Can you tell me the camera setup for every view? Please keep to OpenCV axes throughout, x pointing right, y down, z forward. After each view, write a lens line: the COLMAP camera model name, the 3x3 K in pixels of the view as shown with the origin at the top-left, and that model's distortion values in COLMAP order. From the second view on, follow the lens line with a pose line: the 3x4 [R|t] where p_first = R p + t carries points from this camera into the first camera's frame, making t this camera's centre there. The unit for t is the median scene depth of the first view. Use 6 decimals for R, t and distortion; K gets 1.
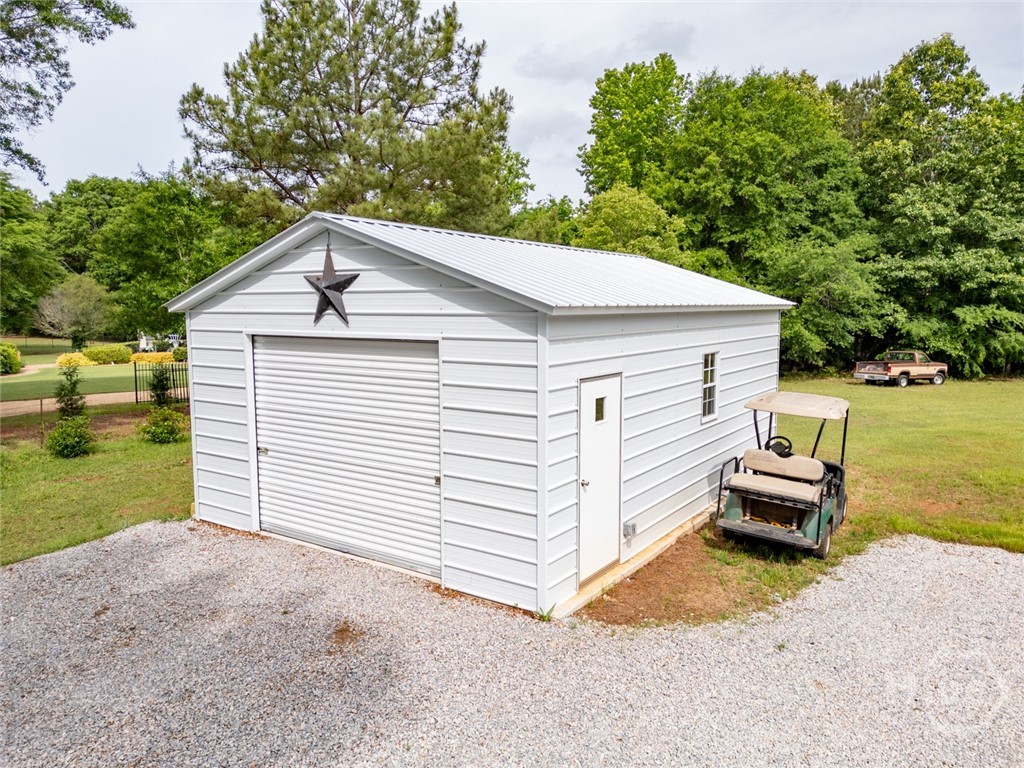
lens RADIAL K [[716.8, 0, 521.3], [0, 716.8, 393.3], [0, 0, 1]] dist [0.079244, -0.073489]
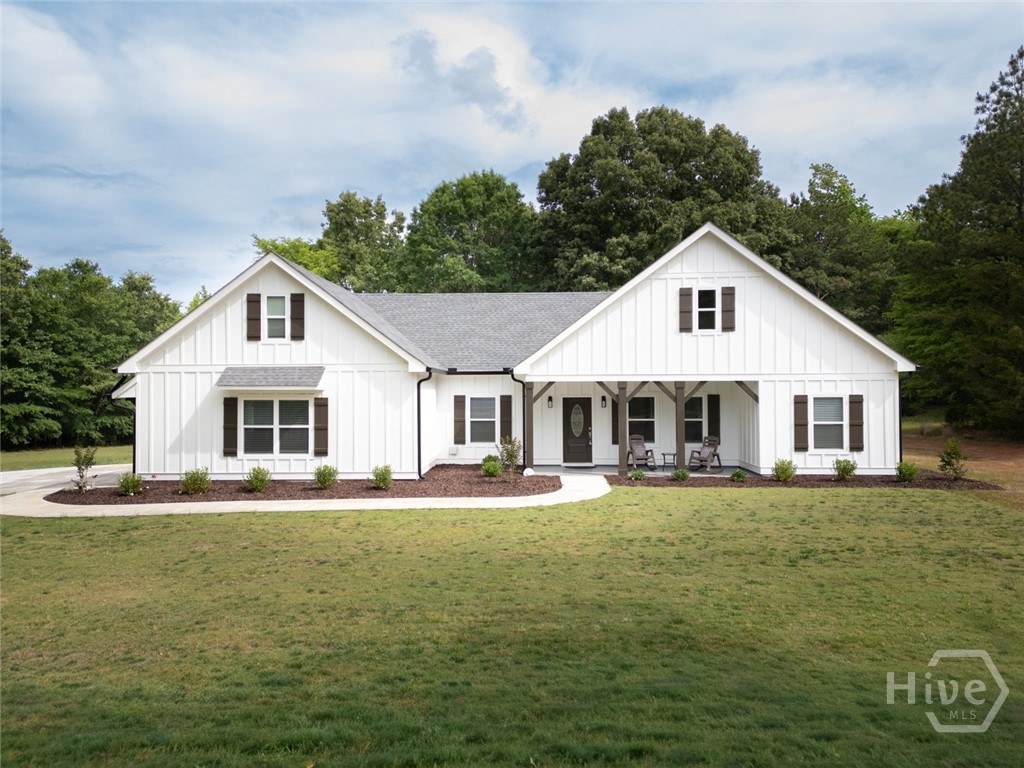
lens RADIAL K [[716.8, 0, 511.1], [0, 716.8, 393.6], [0, 0, 1]] dist [0.079244, -0.073489]
pose [[0.593913, -0.003882, 0.804520, -0.021346], [0.098436, 0.992826, -0.067877, 0.074770], [-0.798485, 0.119507, 0.590034, -0.813726]]
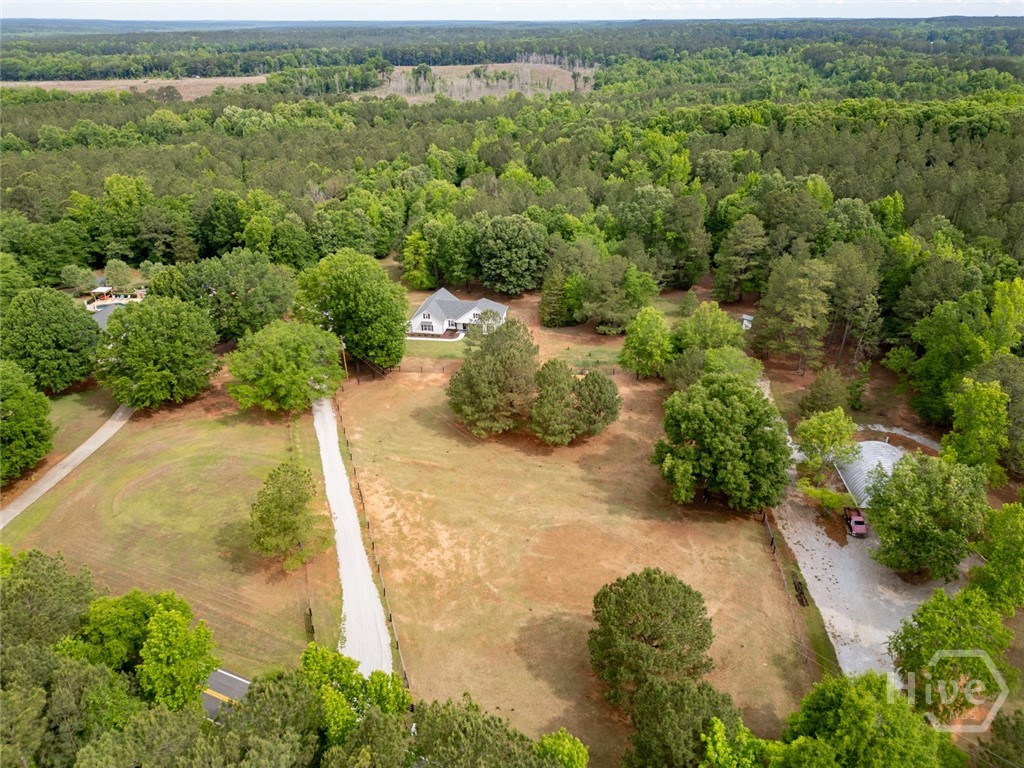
lens RADIAL K [[716.8, 0, 514.4], [0, 716.8, 381.6], [0, 0, 1]] dist [0.079244, -0.073489]
pose [[0.680800, -0.327388, 0.655232, -2.290041], [0.090329, 0.925249, 0.368449, -1.188820], [-0.726878, -0.191654, 0.659482, -3.671720]]
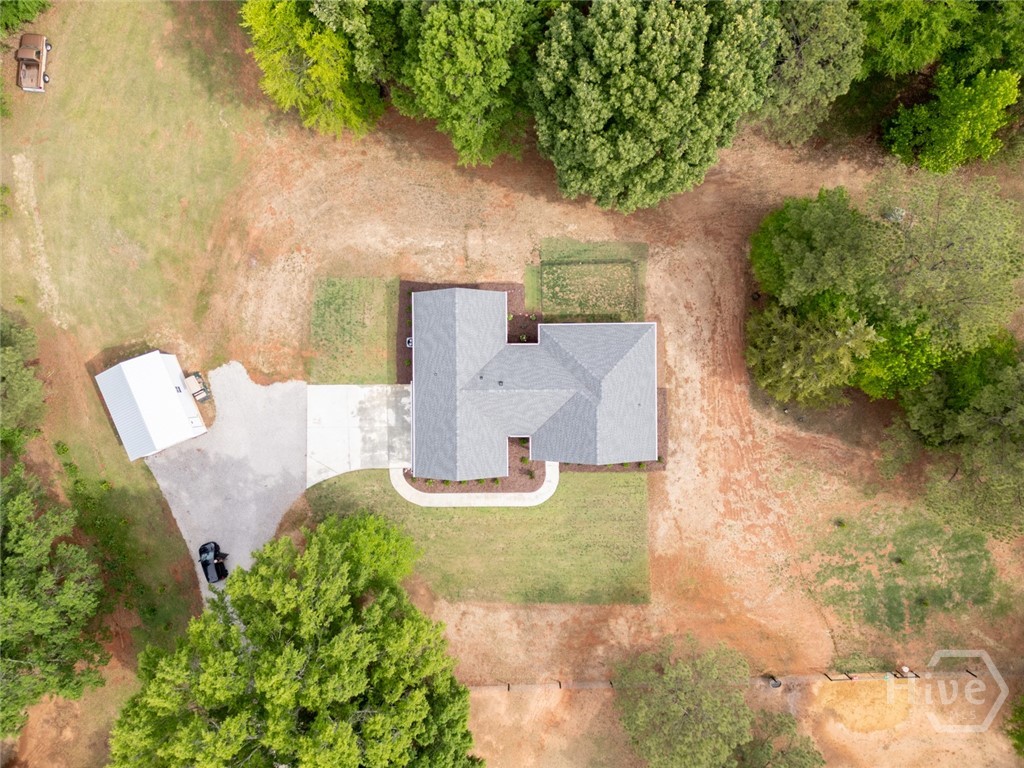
lens RADIAL K [[716.8, 0, 514.4], [0, 716.8, 385.9], [0, 0, 1]] dist [0.079244, -0.073489]
pose [[0.552125, -0.833602, -0.016321, 0.528160], [0.116110, 0.057490, 0.991571, -1.568660], [-0.825637, -0.549366, 0.128531, -0.600981]]
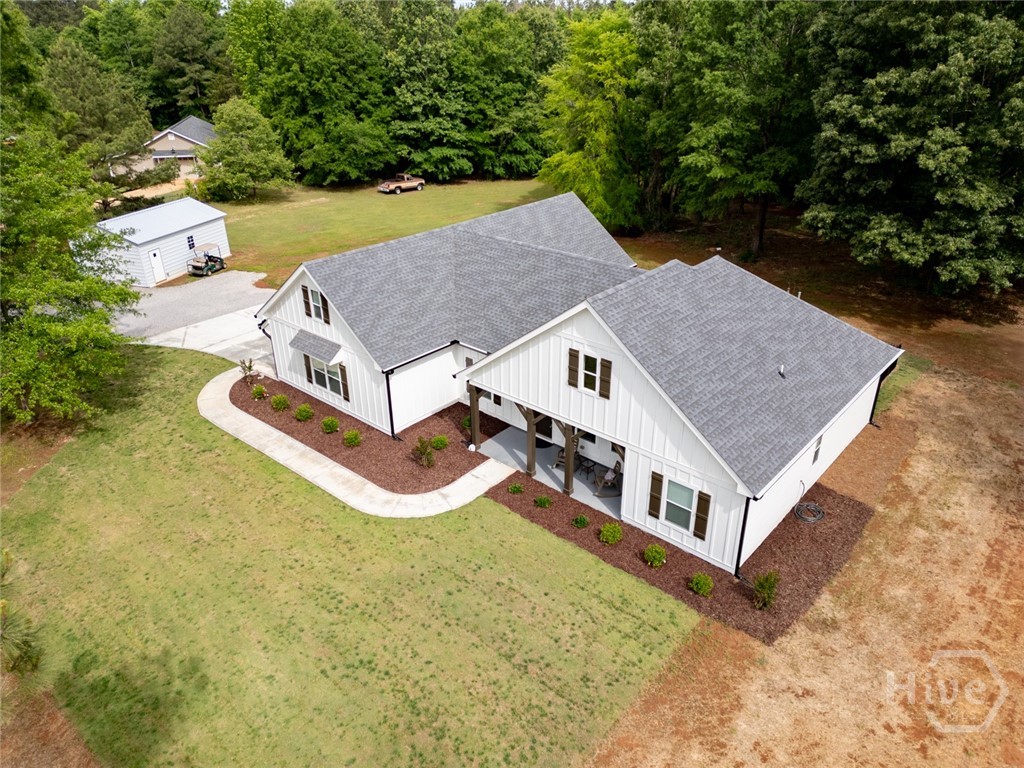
lens RADIAL K [[716.8, 0, 512.0], [0, 716.8, 381.5], [0, 0, 1]] dist [0.079244, -0.073489]
pose [[0.967336, -0.118777, 0.223949, 0.292723], [0.037196, 0.940380, 0.338085, -0.181370], [-0.250754, -0.318712, 0.914082, -1.106096]]
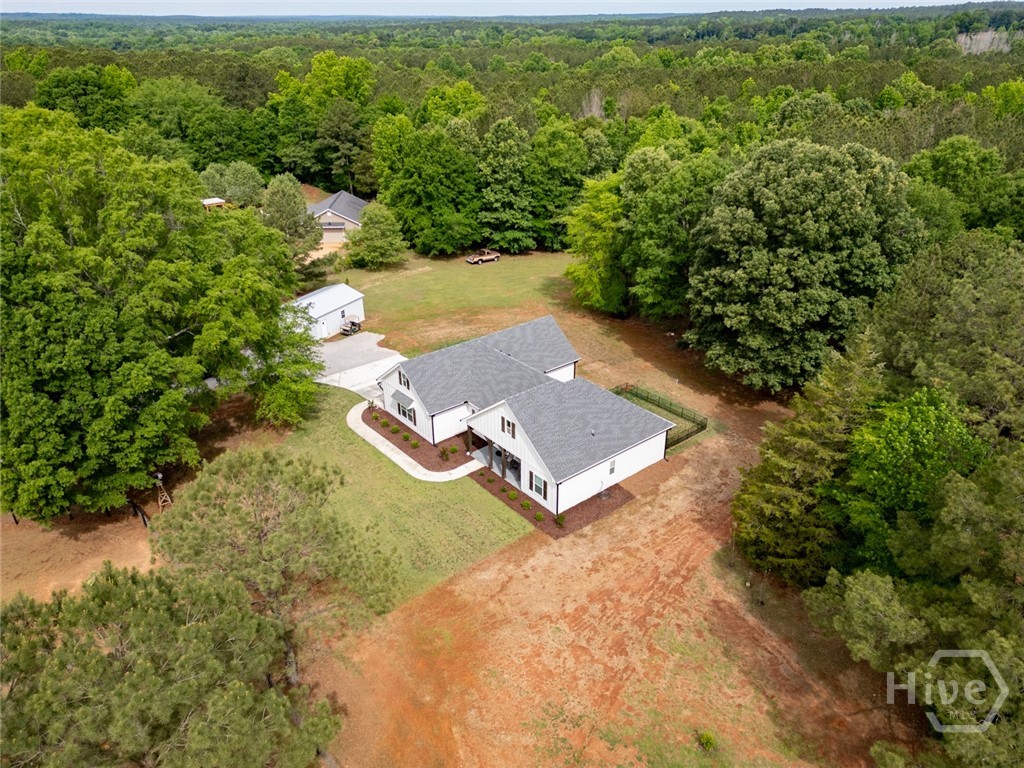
lens RADIAL K [[716.8, 0, 509.2], [0, 716.8, 379.4], [0, 0, 1]] dist [0.079244, -0.073489]
pose [[0.995973, -0.047276, 0.076178, 0.377054], [0.019086, 0.942002, 0.335065, -0.512773], [-0.087600, -0.332262, 0.939110, -1.800639]]
